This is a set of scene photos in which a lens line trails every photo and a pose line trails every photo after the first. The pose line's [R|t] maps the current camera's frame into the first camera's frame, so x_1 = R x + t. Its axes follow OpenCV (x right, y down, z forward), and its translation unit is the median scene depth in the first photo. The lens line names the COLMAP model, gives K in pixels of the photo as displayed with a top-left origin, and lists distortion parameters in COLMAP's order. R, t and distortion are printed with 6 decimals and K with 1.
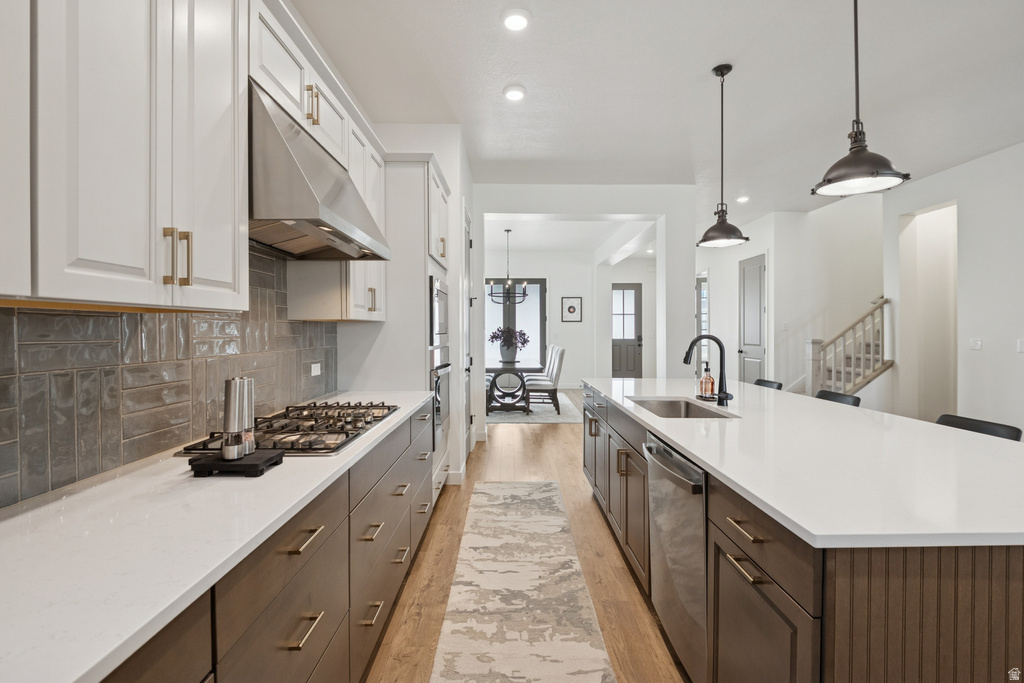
lens RADIAL K [[462.0, 0, 516.3], [0, 462.0, 334.2], [0, 0, 1]] dist [0.000447, -0.003182]
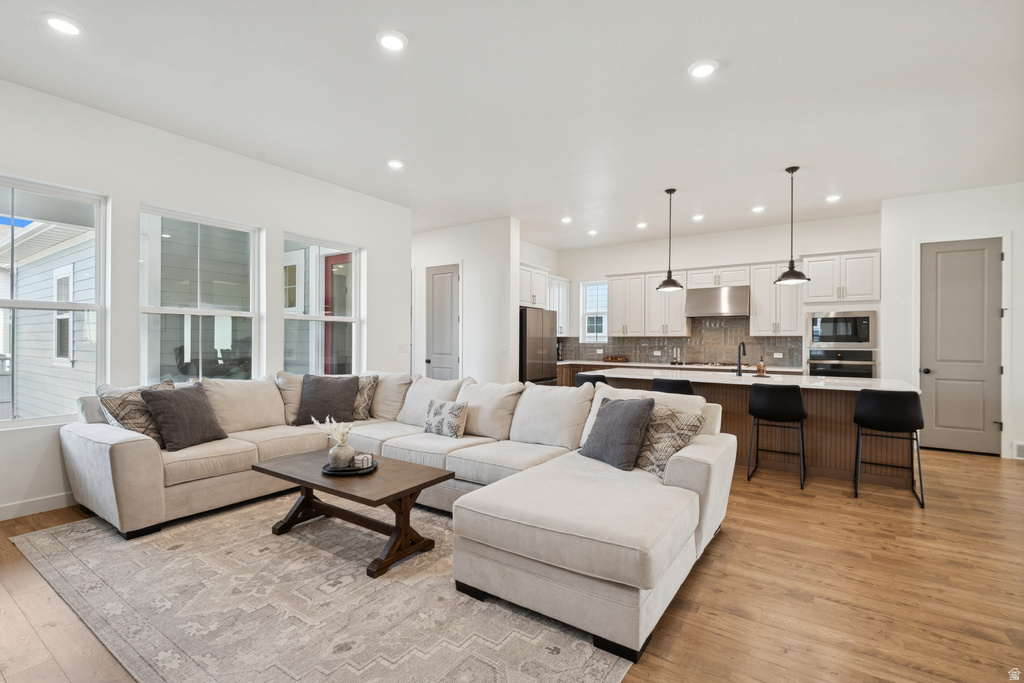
lens RADIAL K [[462.0, 0, 514.8], [0, 462.0, 343.6], [0, 0, 1]] dist [0.000447, -0.003182]
pose [[-0.565379, 0.001839, -0.824829, 2.230137], [-0.010292, 0.999904, 0.009284, 0.002487], [0.824767, 0.013739, -0.565306, 1.107524]]
